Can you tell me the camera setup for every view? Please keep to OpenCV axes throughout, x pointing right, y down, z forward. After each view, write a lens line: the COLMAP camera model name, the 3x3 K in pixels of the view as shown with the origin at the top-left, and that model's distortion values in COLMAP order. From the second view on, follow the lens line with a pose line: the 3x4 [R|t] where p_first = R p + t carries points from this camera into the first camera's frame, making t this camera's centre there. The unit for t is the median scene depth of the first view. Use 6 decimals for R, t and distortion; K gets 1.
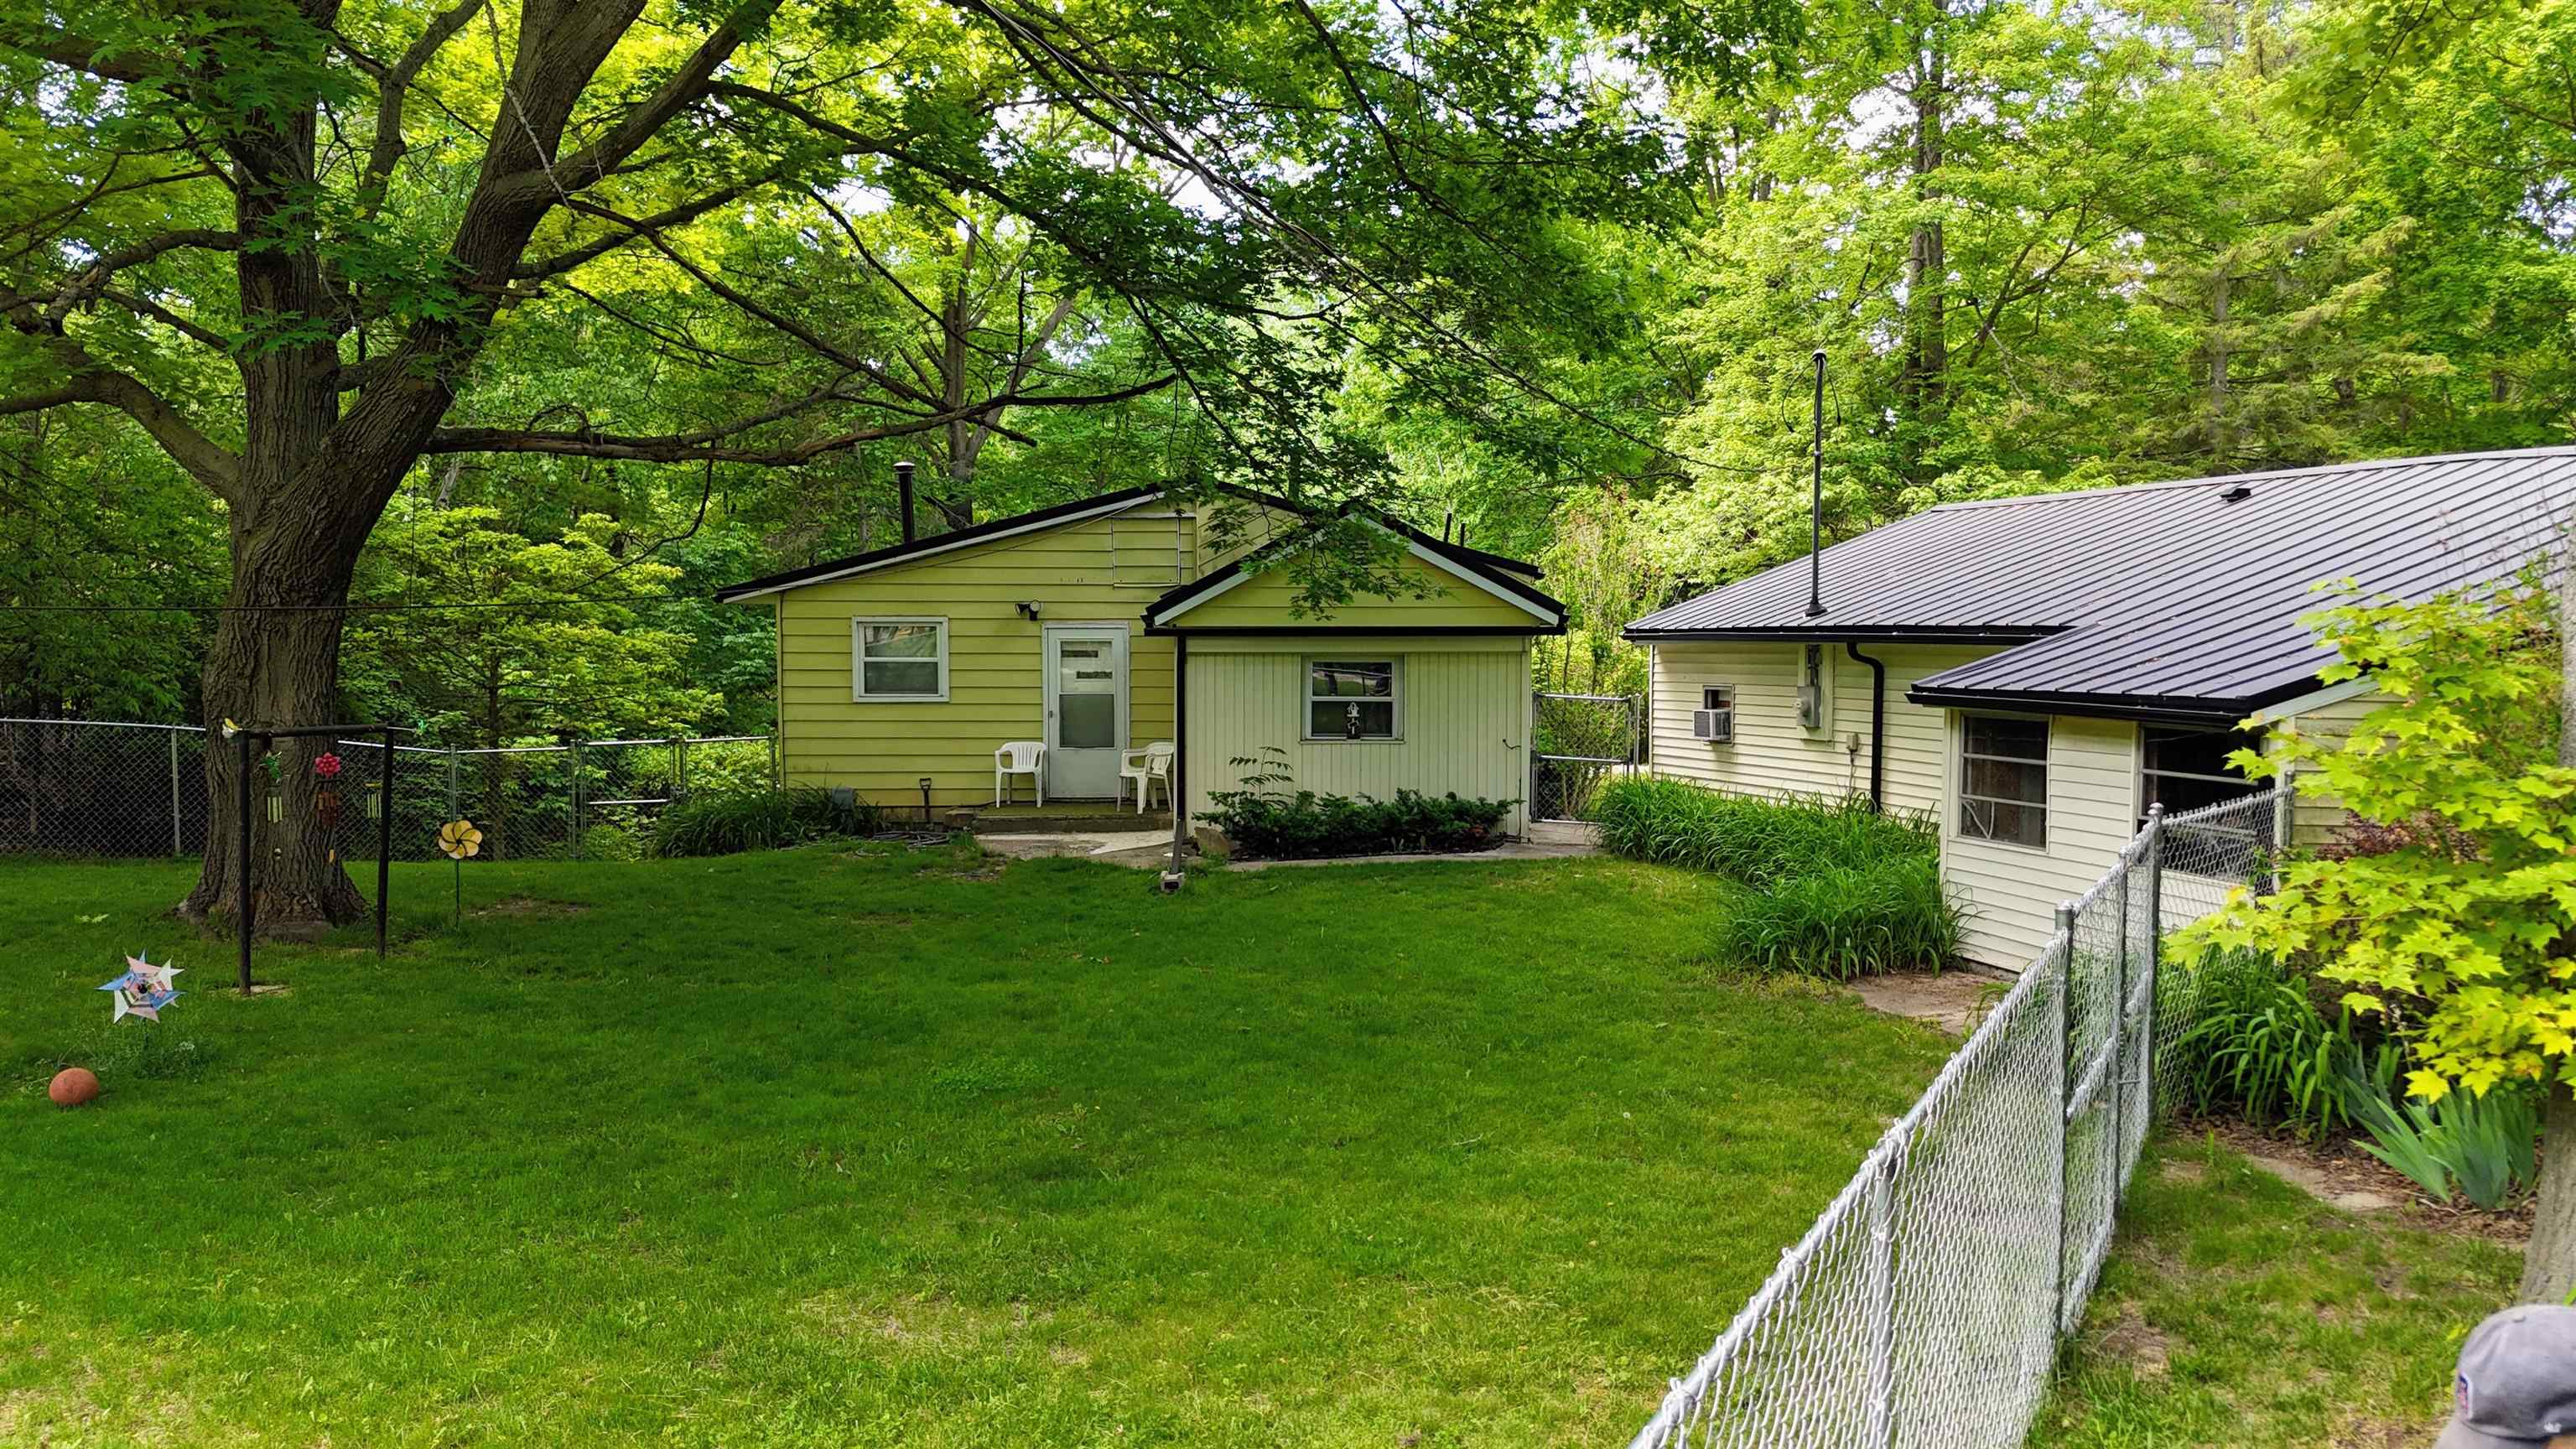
lens RADIAL K [[1888.4, 0, 1288.0], [0, 1888.4, 724.5], [0, 0, 1]] dist [0.106930, -0.108306]
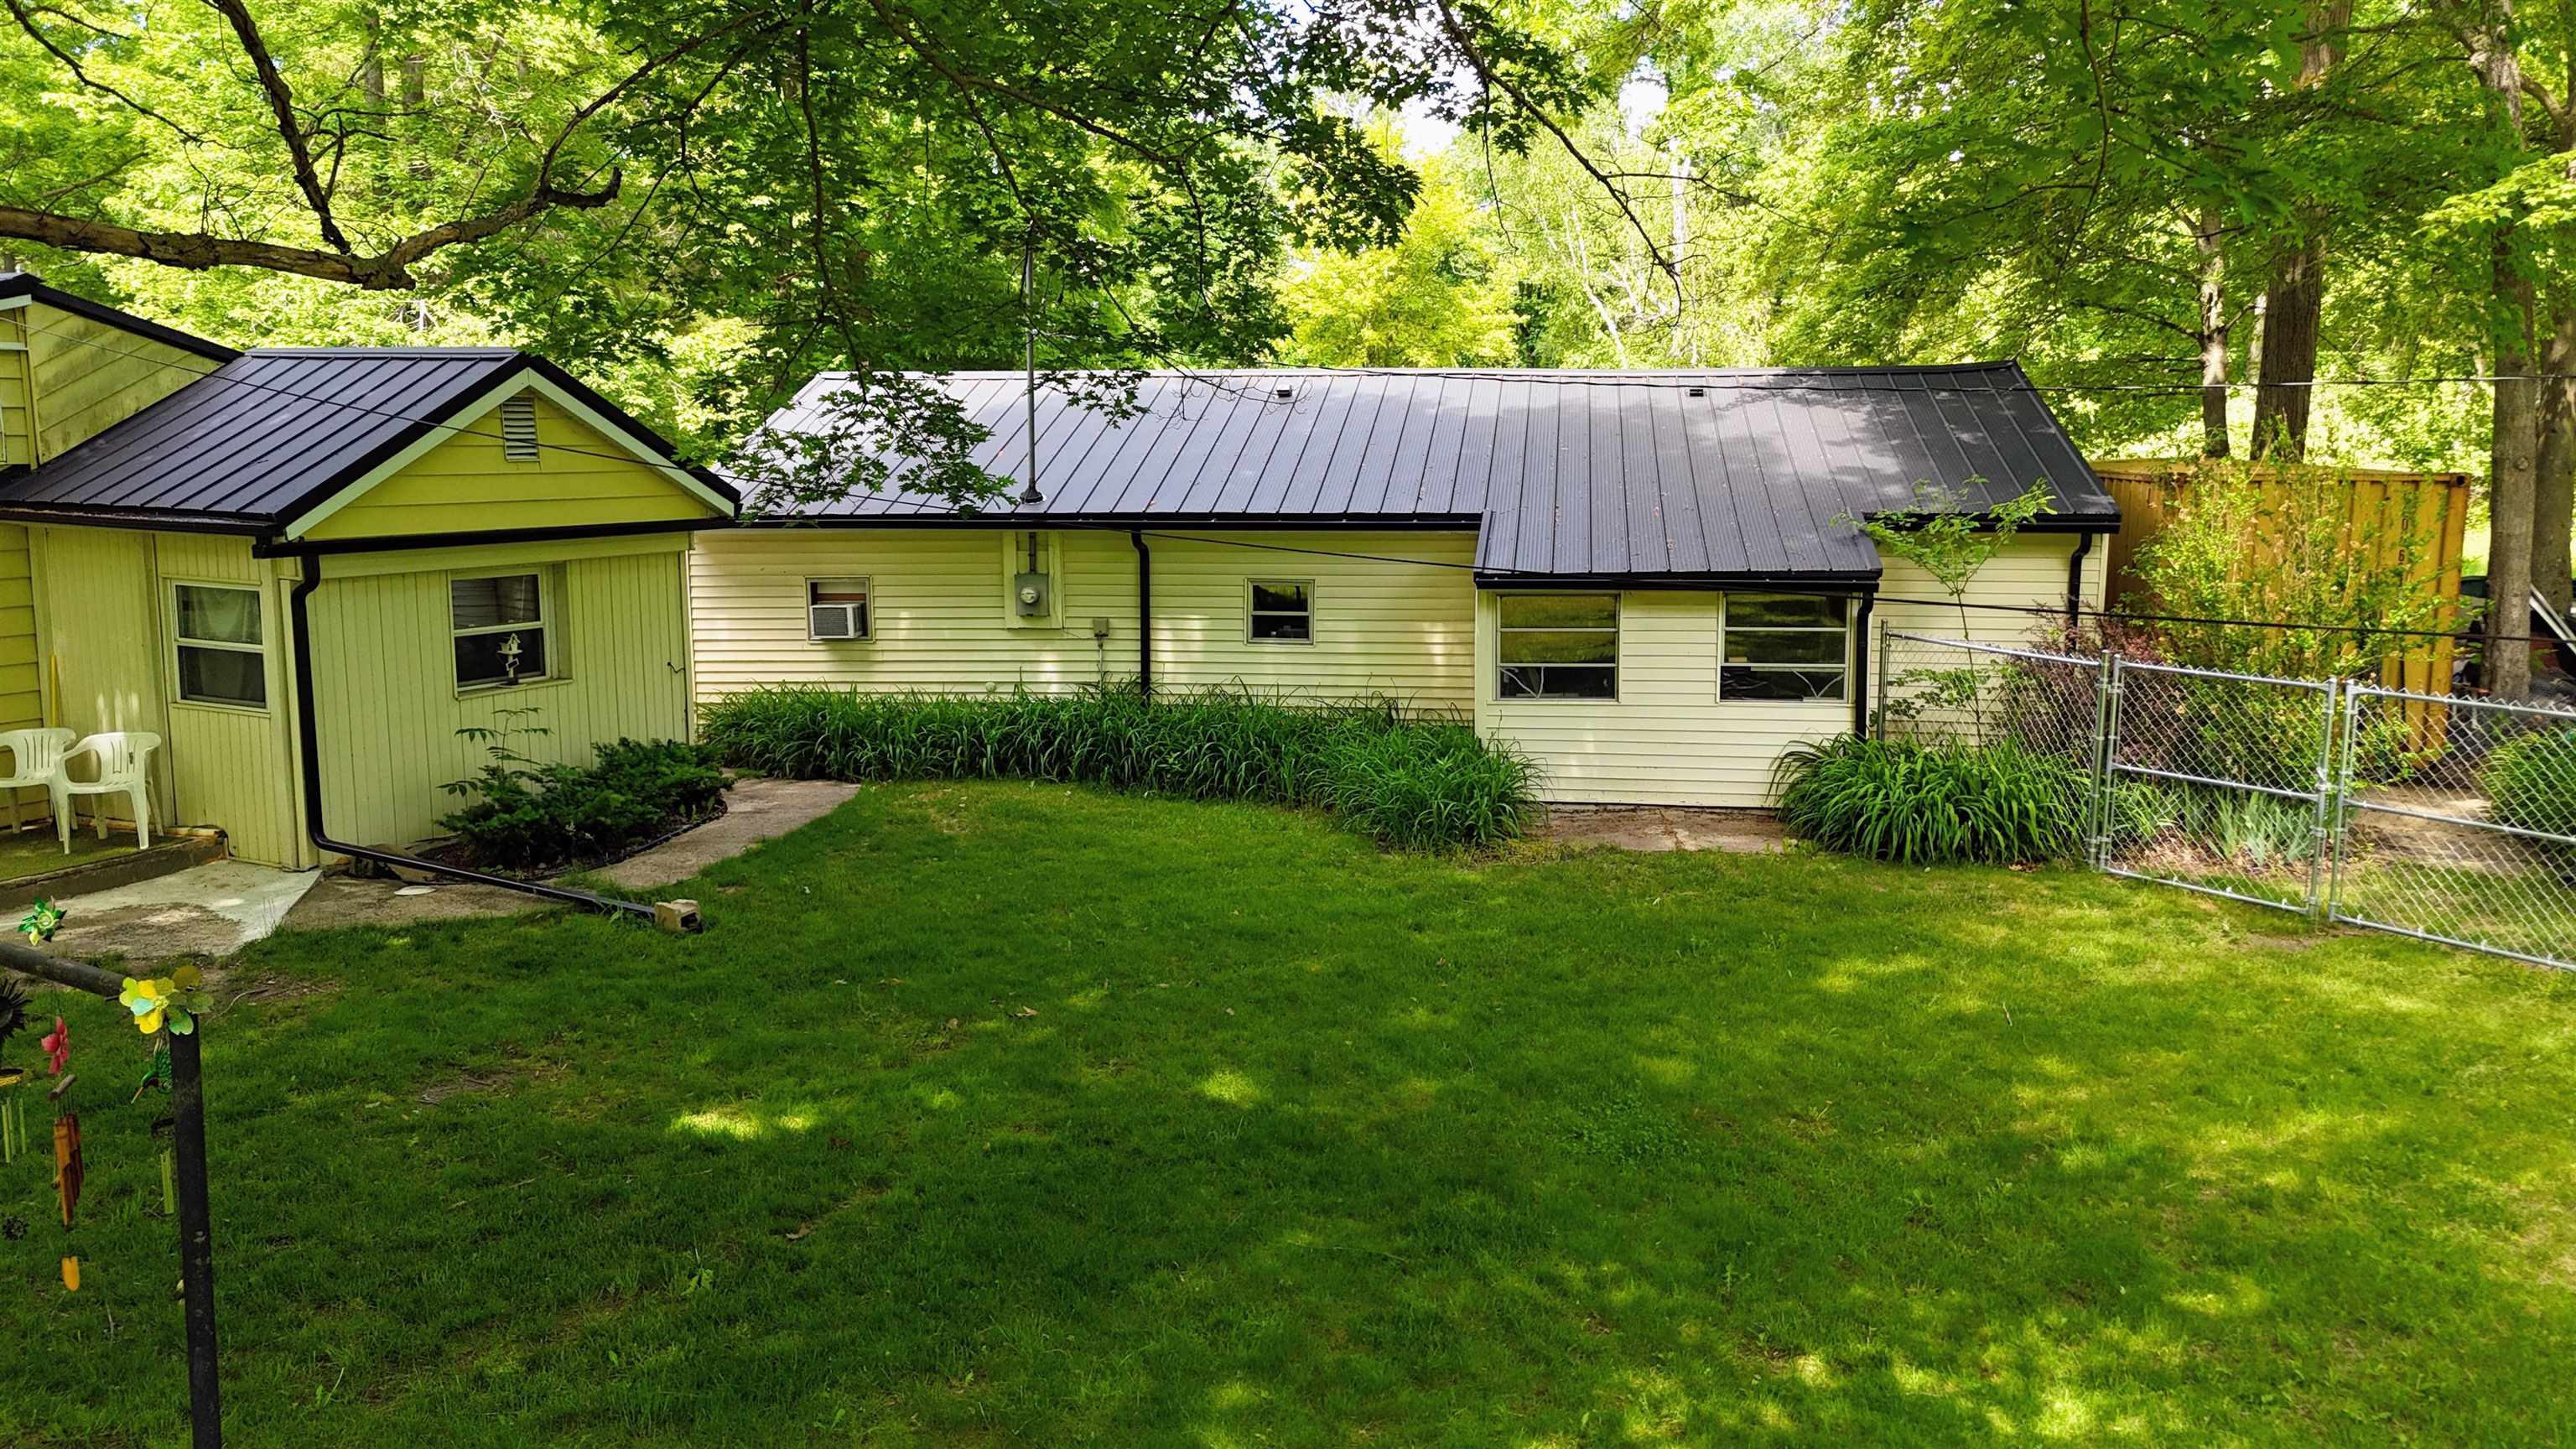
lens RADIAL K [[1888.4, 0, 1288.0], [0, 1888.4, 724.5], [0, 0, 1]] dist [0.106930, -0.108306]
pose [[0.415921, -0.137753, 0.898907, -0.557031], [0.054017, 0.990458, 0.126789, -0.059782], [-0.907795, -0.004178, 0.419393, 0.472051]]
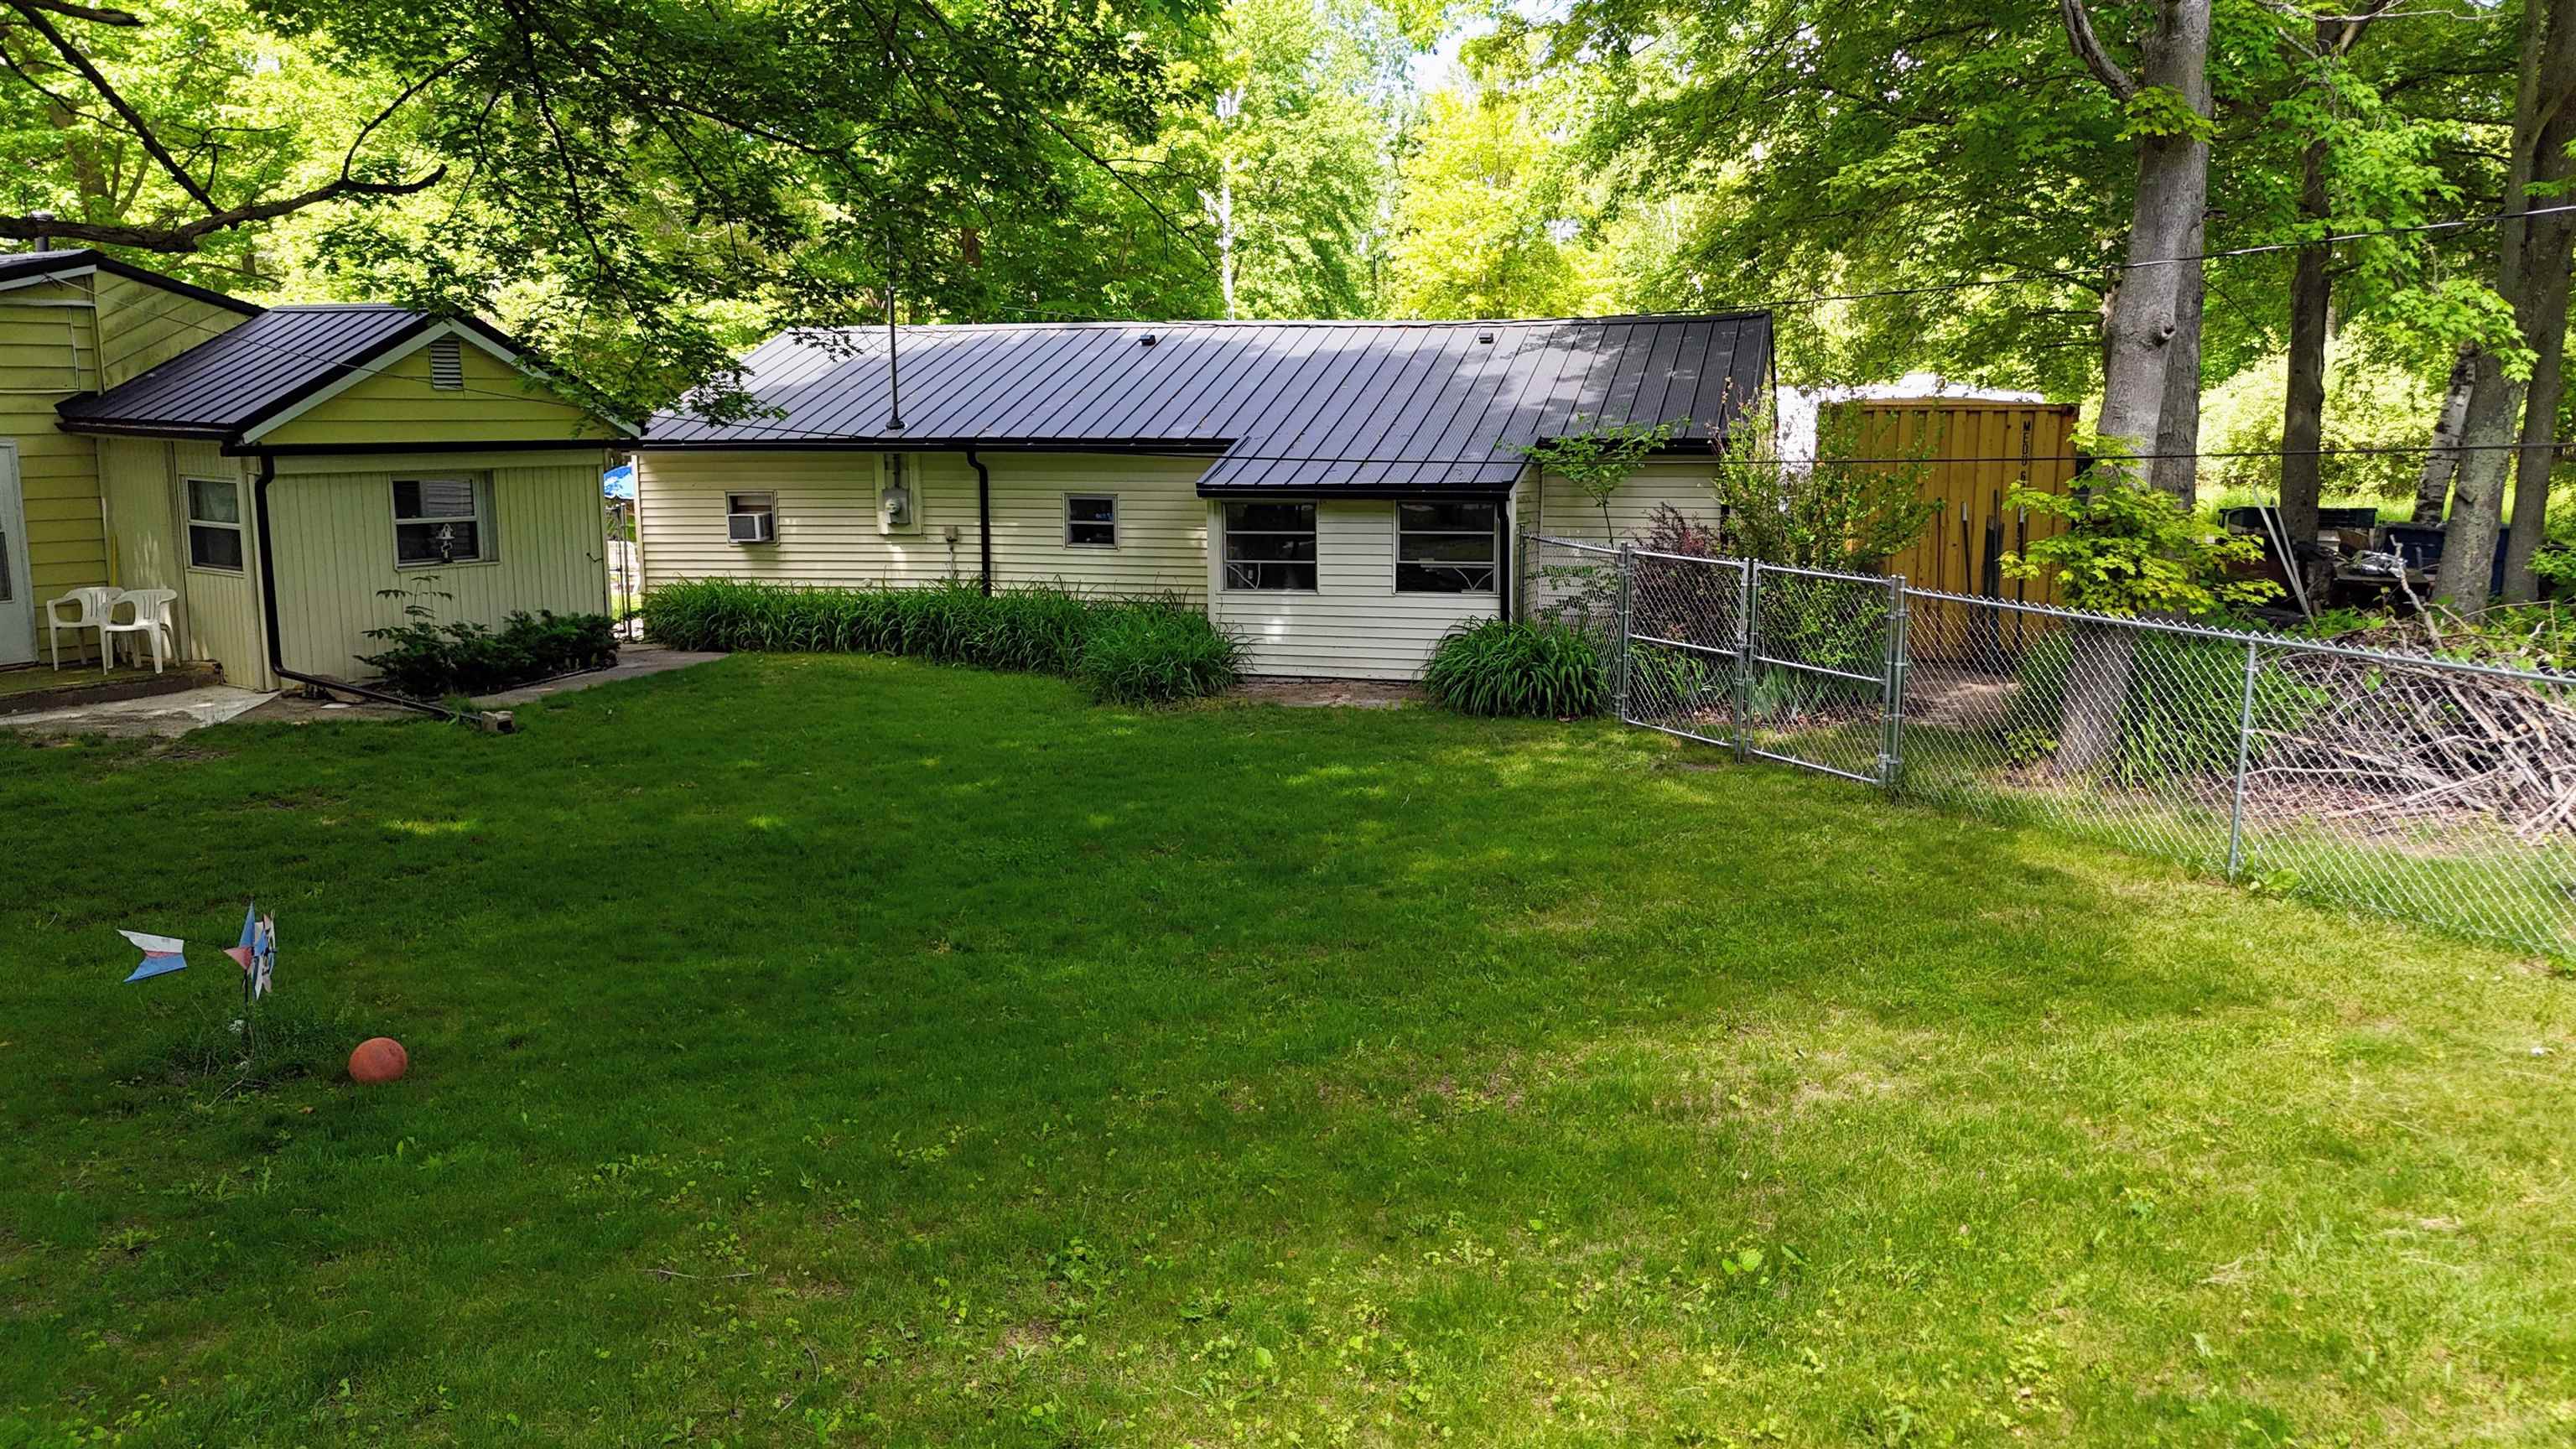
lens RADIAL K [[1888.4, 0, 1288.0], [0, 1888.4, 724.5], [0, 0, 1]] dist [0.106930, -0.108306]
pose [[0.534191, -0.142189, 0.833320, -0.607444], [0.051192, 0.989385, 0.136002, -0.023580], [-0.843813, -0.029992, 0.535799, 0.151272]]
